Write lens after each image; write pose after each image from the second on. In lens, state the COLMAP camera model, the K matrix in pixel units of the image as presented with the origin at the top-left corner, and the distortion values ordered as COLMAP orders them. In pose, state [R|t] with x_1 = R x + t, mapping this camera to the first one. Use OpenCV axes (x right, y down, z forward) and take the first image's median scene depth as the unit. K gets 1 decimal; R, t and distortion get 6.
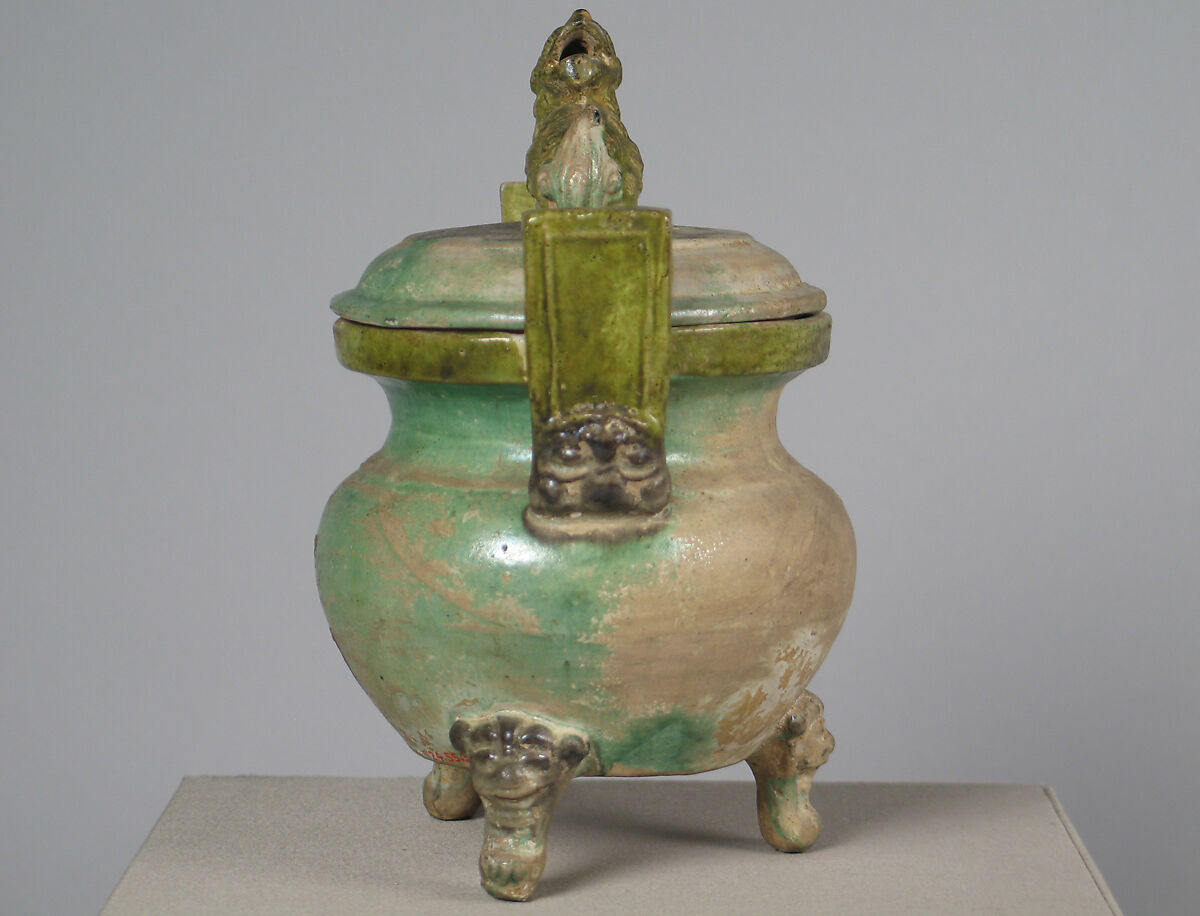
lens RADIAL K [[4173.1, 0, 599.0], [0, 4173.1, 456.9], [0, 0, 1]] dist [0.175383, 0.000000]
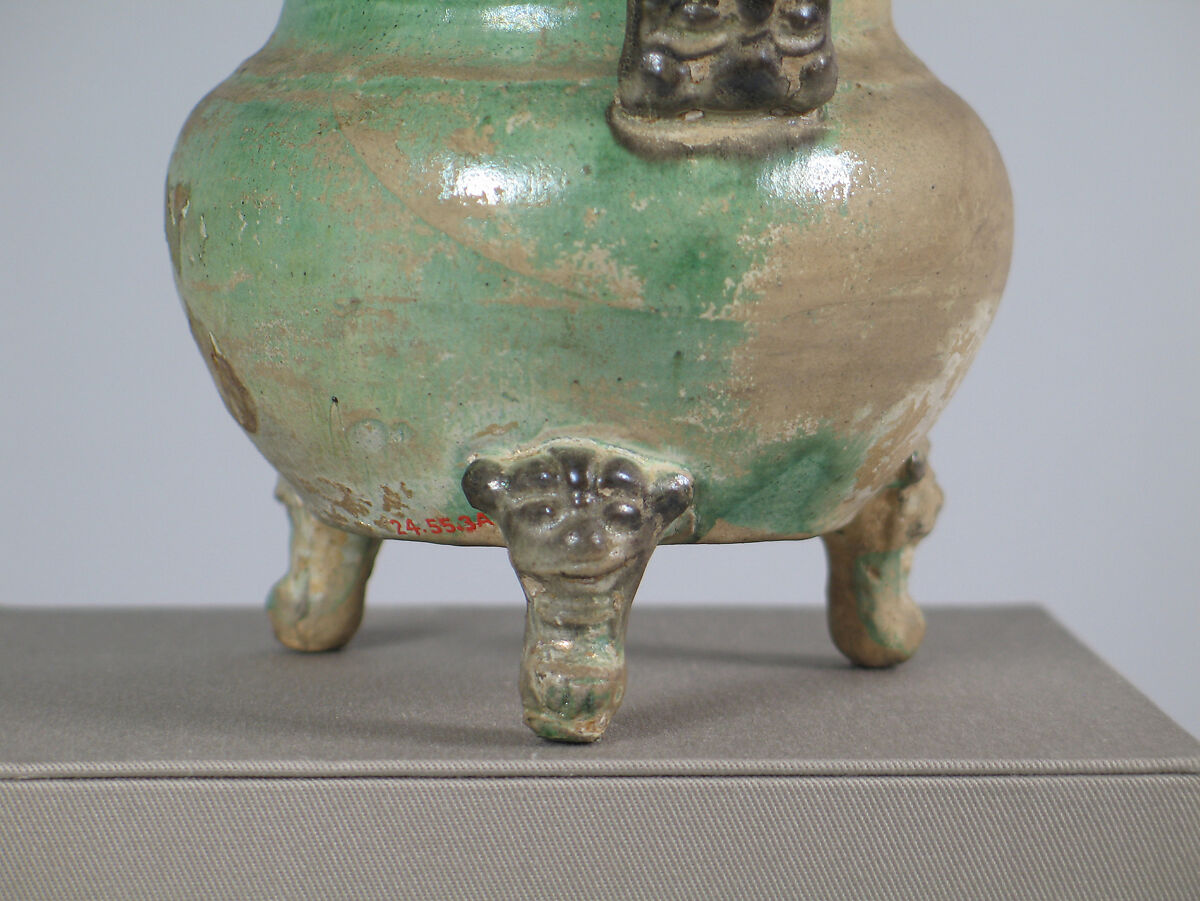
lens RADIAL K [[4813.7, 0, 600.7], [0, 4813.7, 451.3], [0, 0, 1]] dist [0.175000, 0.000000]
pose [[0.956854, -0.030145, 0.289001, -0.225766], [0.030808, 0.999523, 0.002254, 0.061343], [-0.288931, 0.006747, 0.957326, 0.310115]]
